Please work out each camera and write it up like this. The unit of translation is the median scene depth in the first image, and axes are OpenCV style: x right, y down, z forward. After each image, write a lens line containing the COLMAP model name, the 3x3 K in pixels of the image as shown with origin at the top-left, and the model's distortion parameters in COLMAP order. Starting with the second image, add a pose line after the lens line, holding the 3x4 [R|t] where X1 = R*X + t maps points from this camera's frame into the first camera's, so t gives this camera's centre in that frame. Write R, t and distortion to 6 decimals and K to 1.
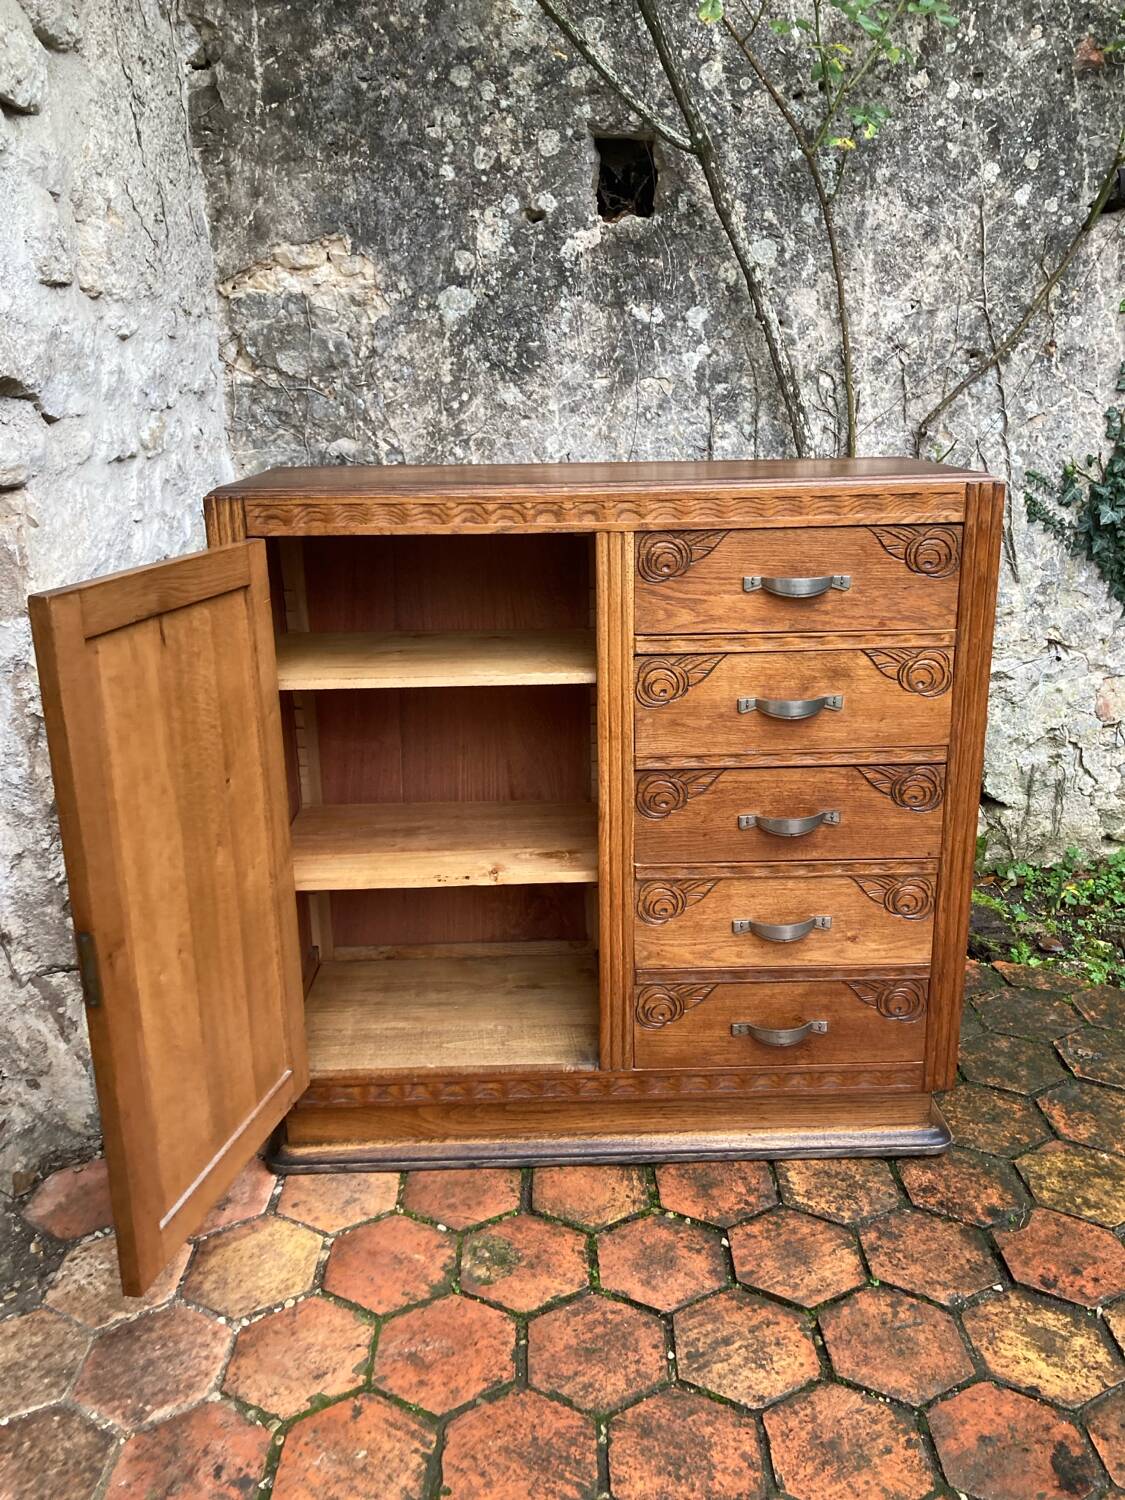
lens RADIAL K [[1230.0, 0, 567.3], [0, 1230.0, 739.5], [0, 0, 1]] dist [0.011373, 0.003623]
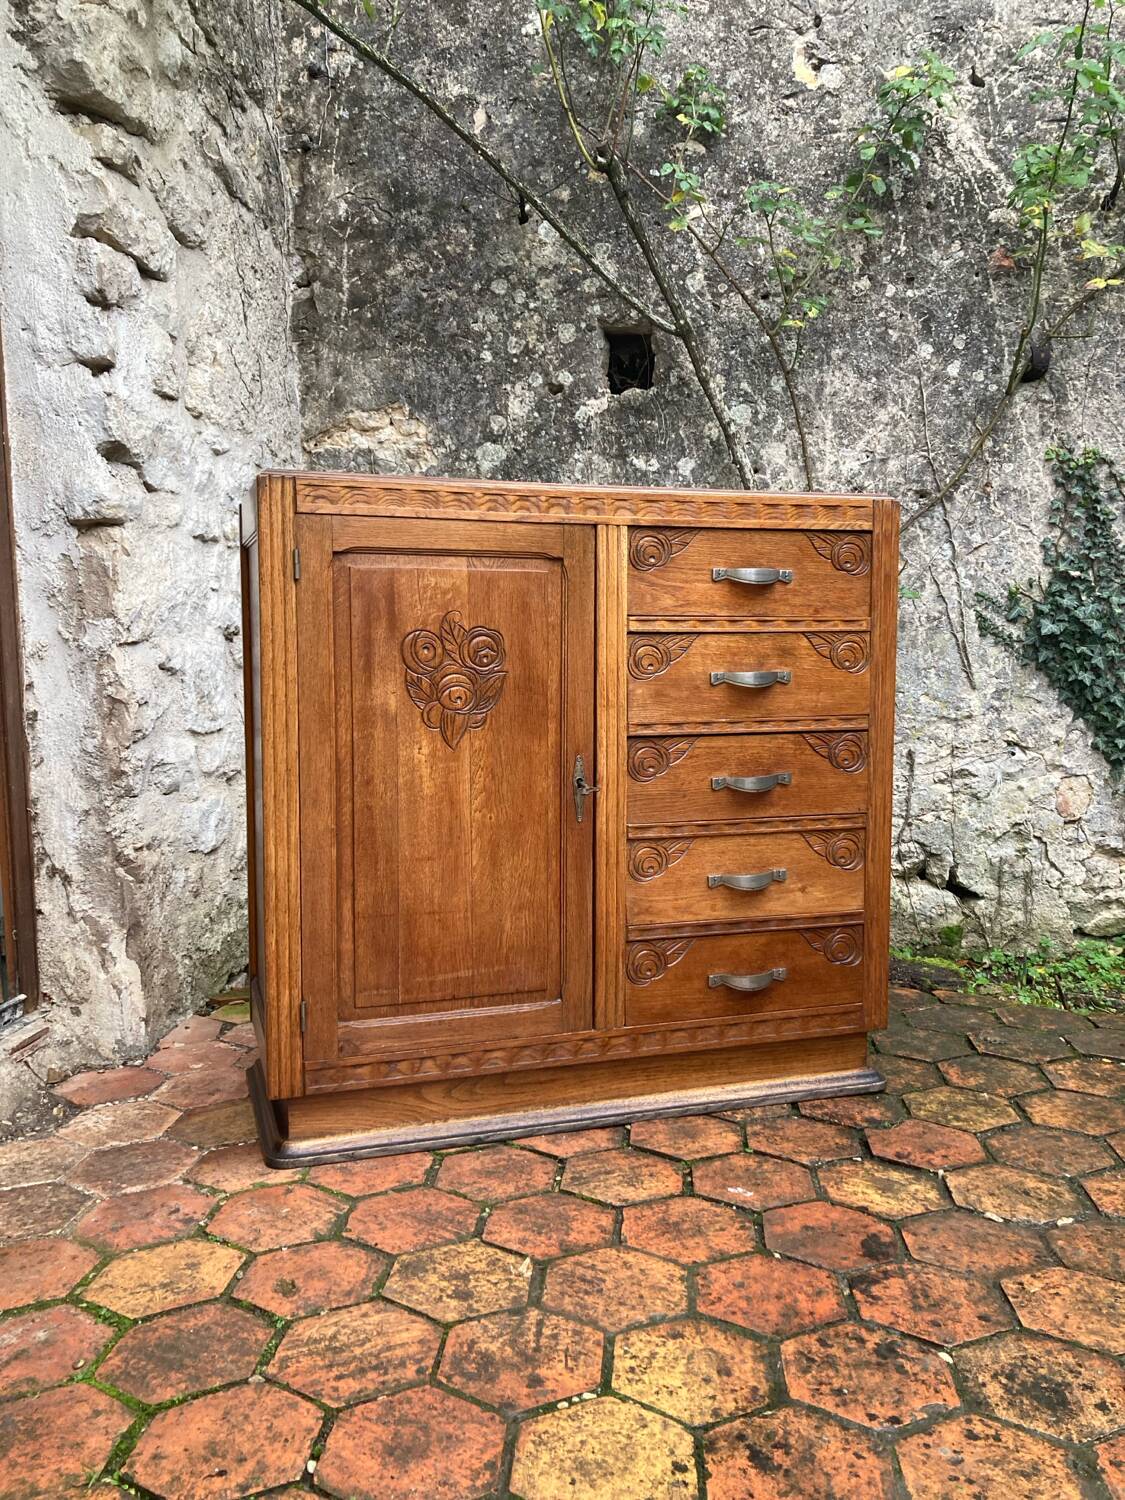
lens RADIAL K [[1230.0, 0, 567.5], [0, 1230.0, 735.5], [0, 0, 1]] dist [0.011373, 0.003623]
pose [[0.995481, 0.016228, -0.093567, 0.112545], [-0.036719, 0.974434, -0.221653, 0.200224], [0.087578, 0.224087, 0.970626, -0.134270]]
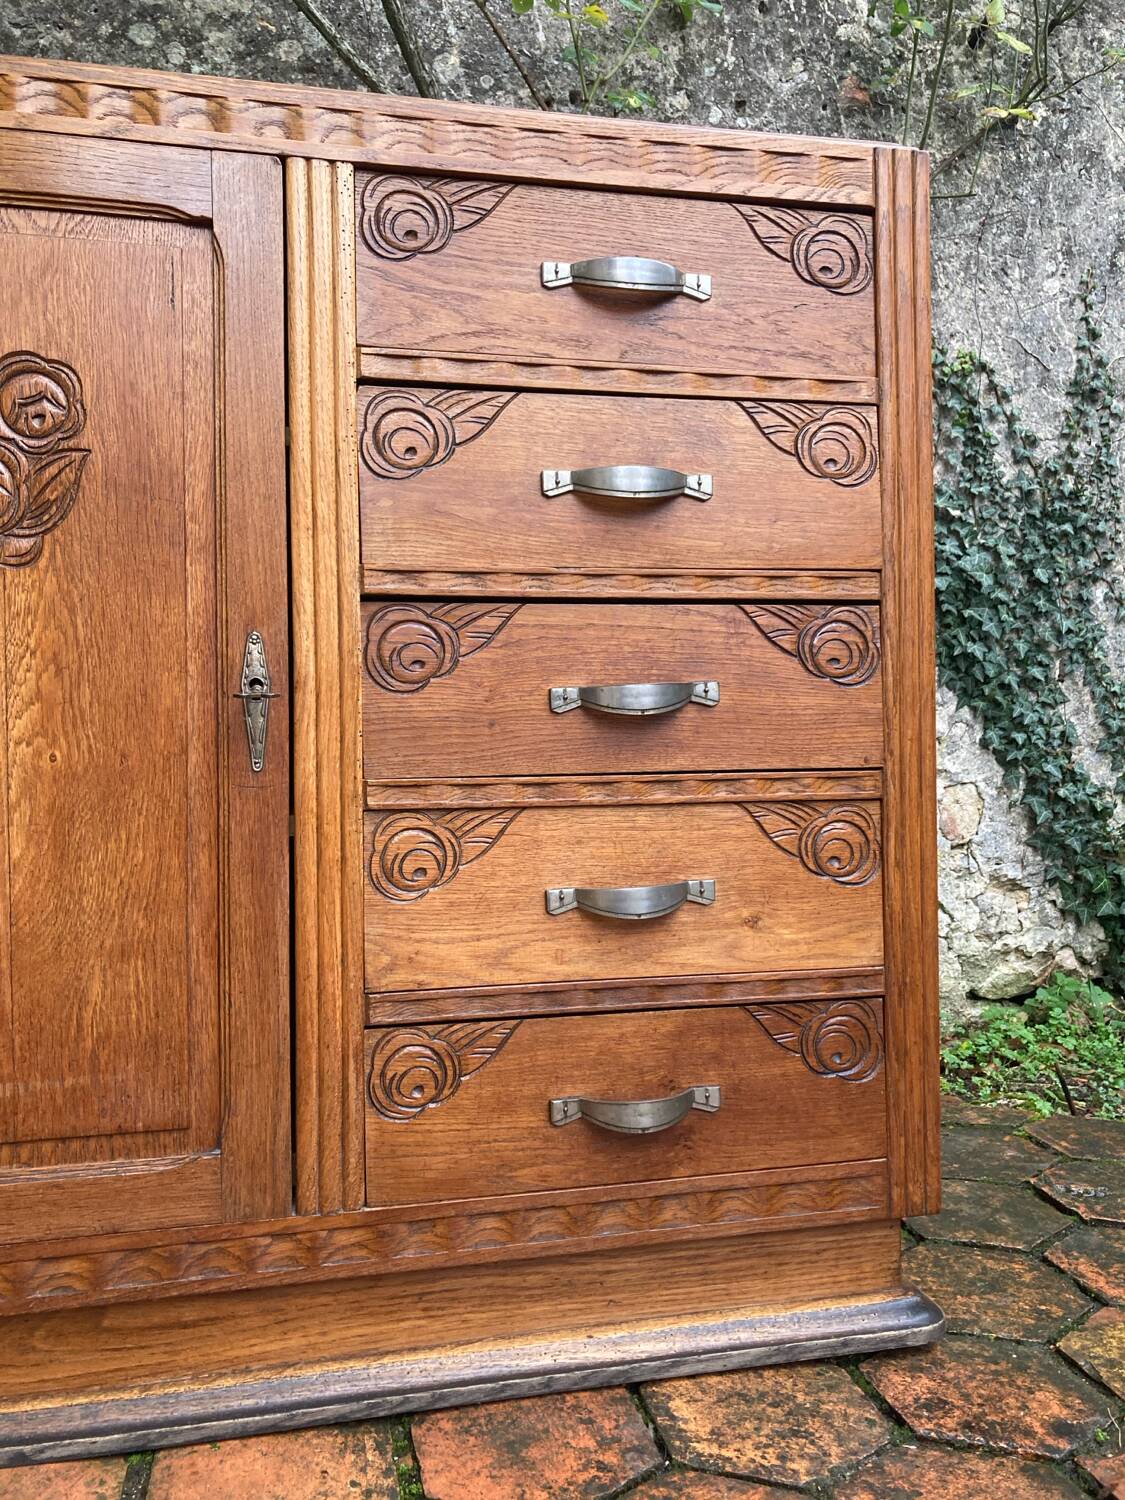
lens RADIAL K [[1230.0, 0, 551.0], [0, 1230.0, 746.4], [0, 0, 1]] dist [0.011373, 0.003623]
pose [[0.980385, 0.003228, 0.197068, 0.019604], [0.053099, 0.958571, -0.279861, 0.160955], [-0.189807, 0.284836, 0.939597, 0.313082]]
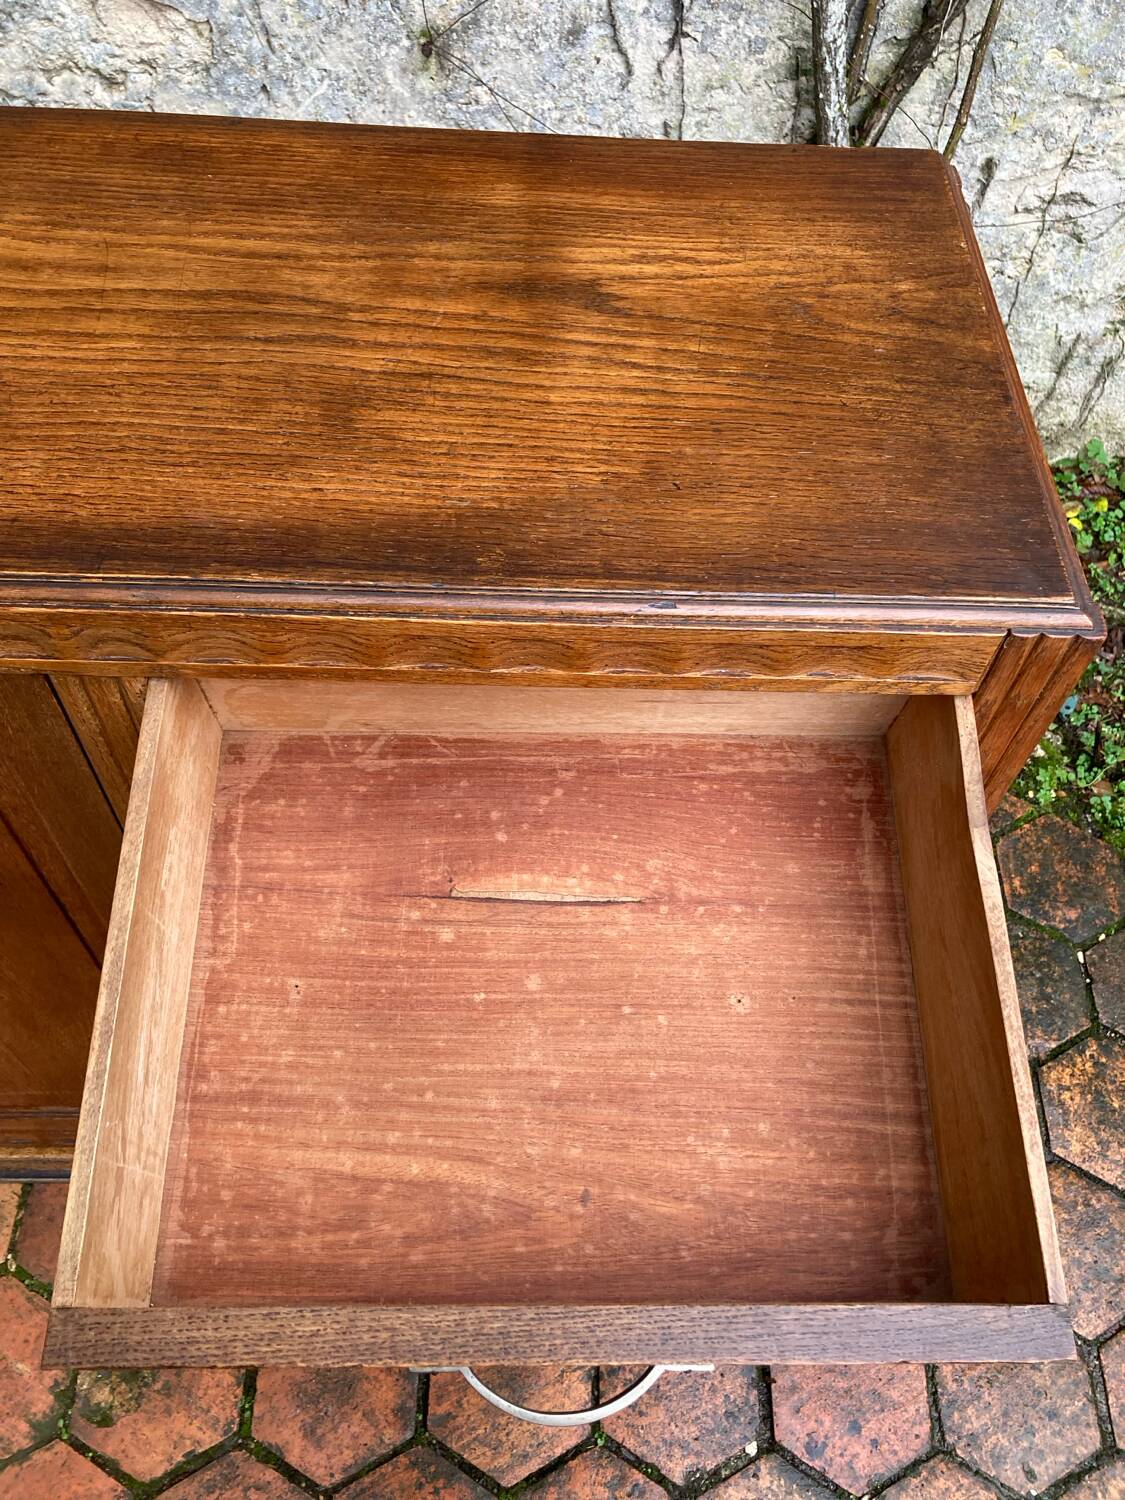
lens RADIAL K [[1230.0, 0, 575.4], [0, 1230.0, 743.3], [0, 0, 1]] dist [0.011373, 0.003623]
pose [[0.997682, 0.050645, 0.045445, 0.107969], [-0.068017, 0.761482, 0.644608, -0.254494], [-0.001959, -0.646205, 0.763161, 0.421701]]
